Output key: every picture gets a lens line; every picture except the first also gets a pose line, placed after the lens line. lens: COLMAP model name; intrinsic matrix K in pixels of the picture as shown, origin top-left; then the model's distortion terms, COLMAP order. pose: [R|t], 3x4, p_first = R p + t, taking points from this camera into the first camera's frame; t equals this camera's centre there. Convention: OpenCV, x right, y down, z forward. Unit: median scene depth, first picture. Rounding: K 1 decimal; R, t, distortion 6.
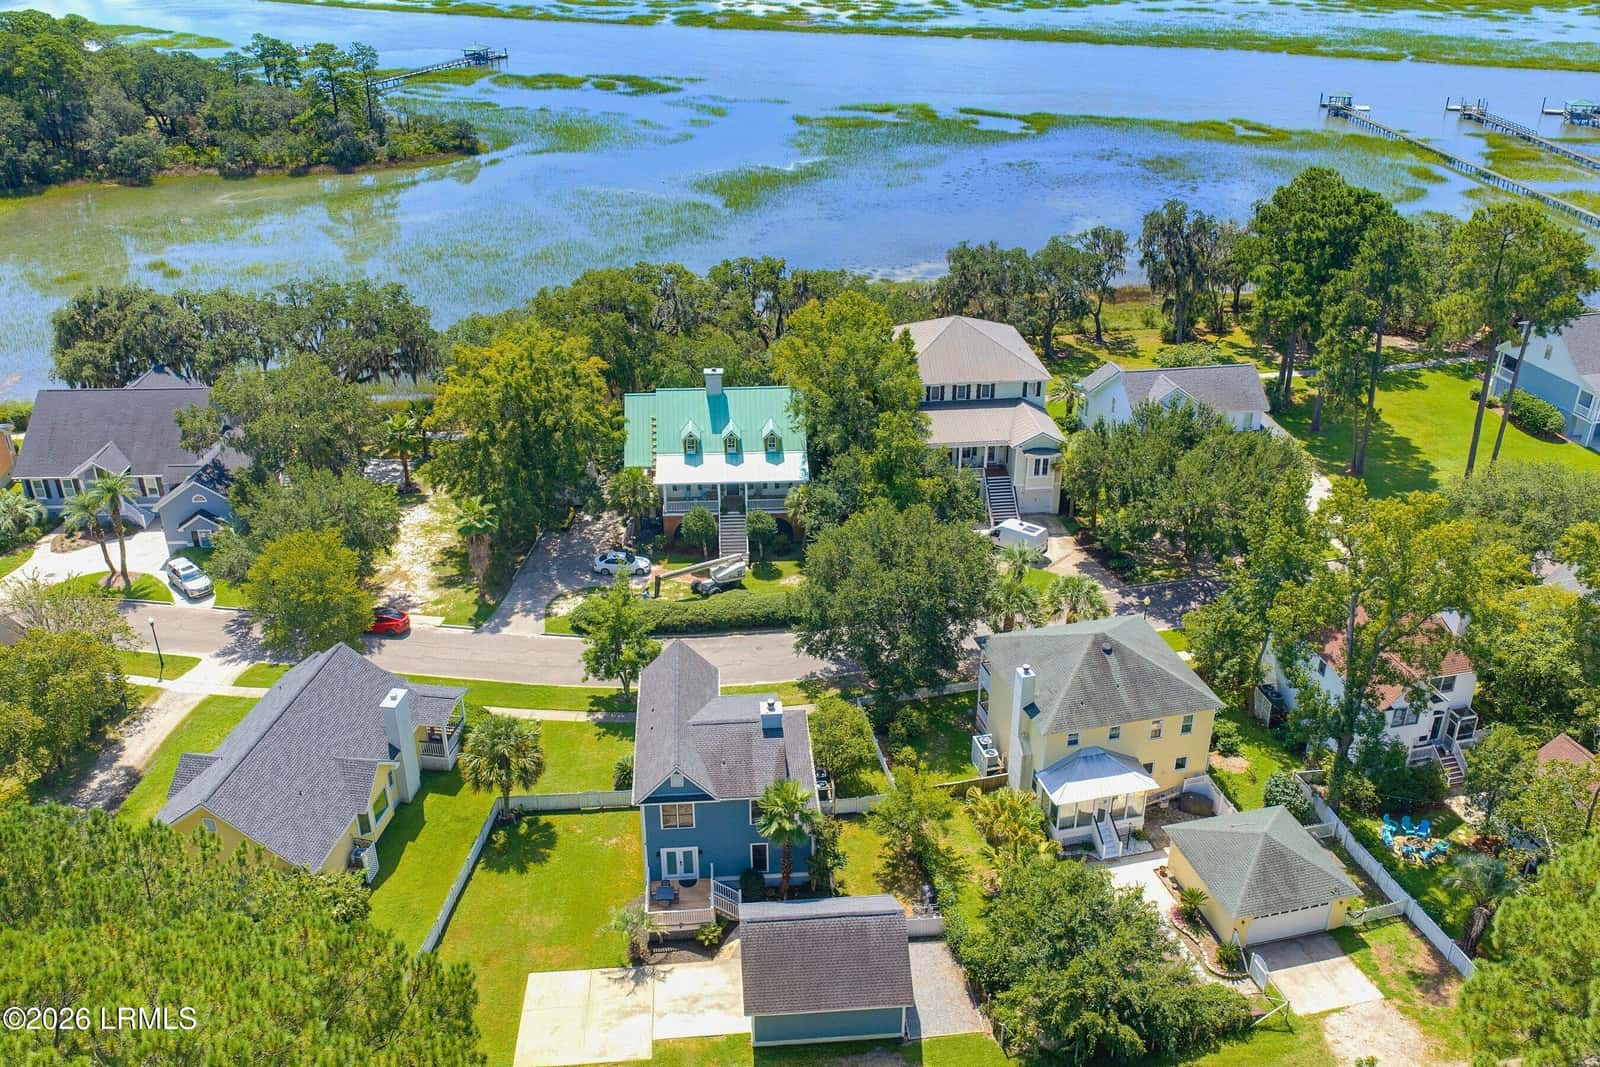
lens RADIAL K [[1337.6, 0, 800.0], [0, 1337.6, 533.5], [0, 0, 1]] dist [0.007241, -0.004960]
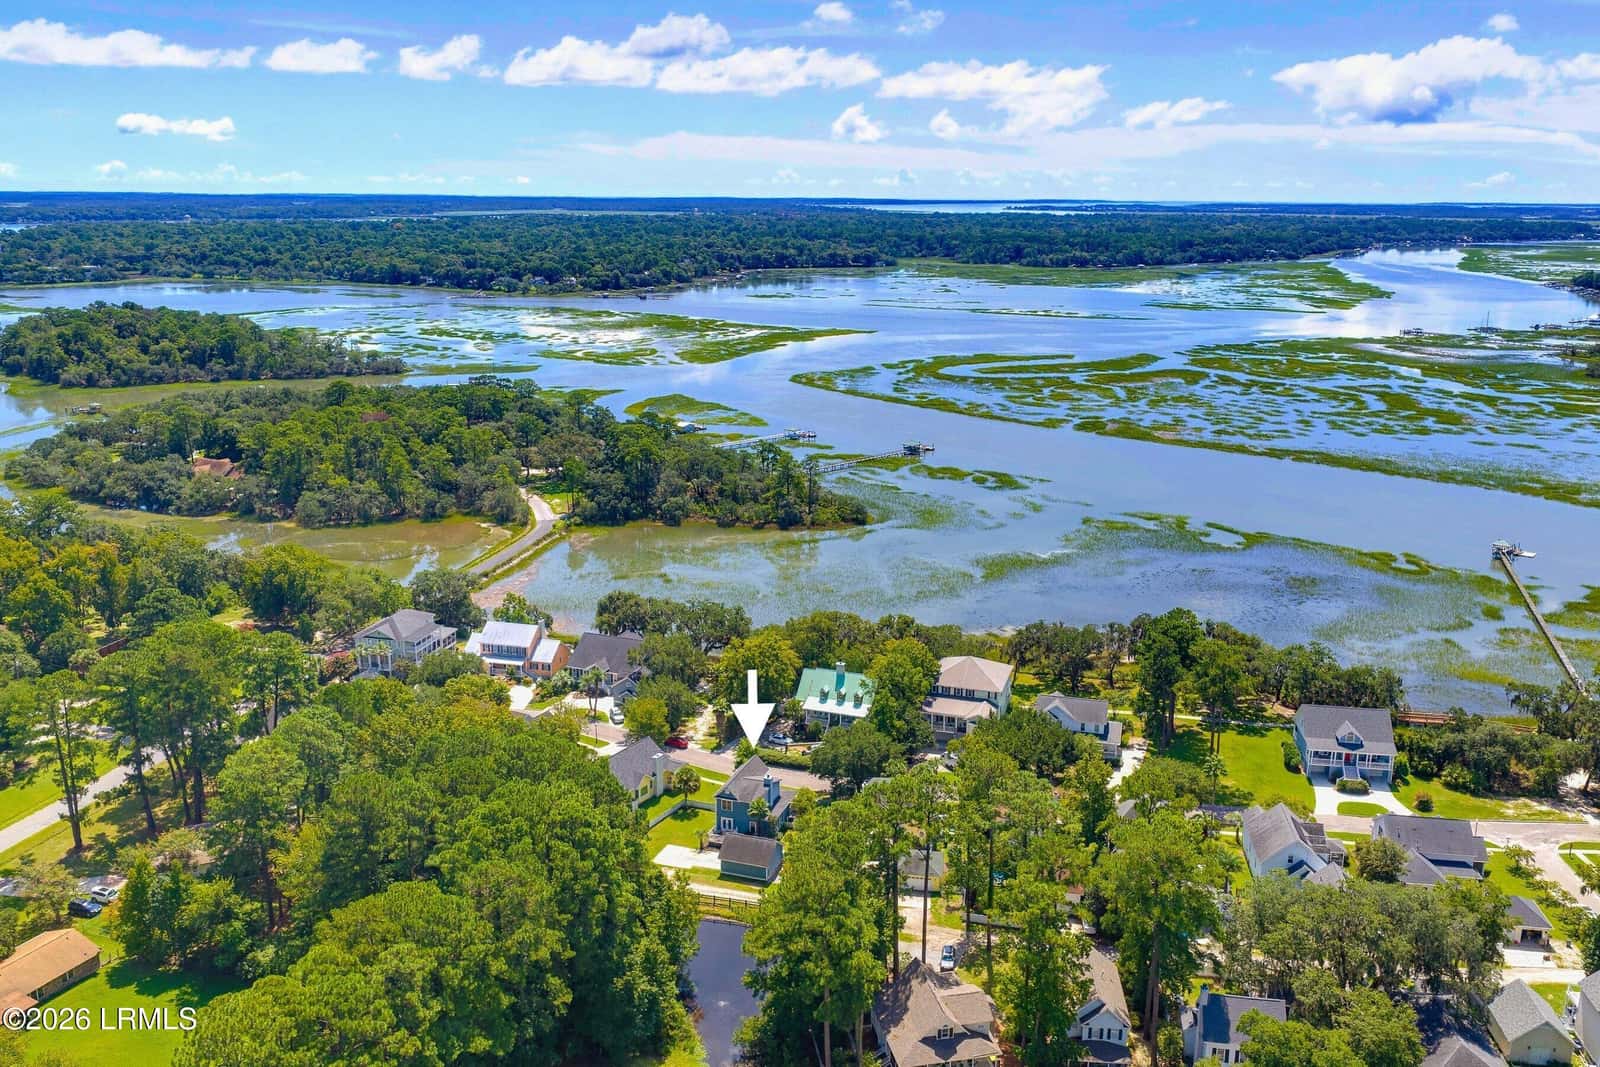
lens RADIAL K [[1337.6, 0, 800.0], [0, 1337.6, 533.5], [0, 0, 1]] dist [0.007241, -0.004960]
pose [[0.915179, 0.105140, -0.389092, 0.665909], [-0.190187, 0.963793, -0.186900, 0.092309], [0.355353, 0.245047, 0.902040, -1.014484]]
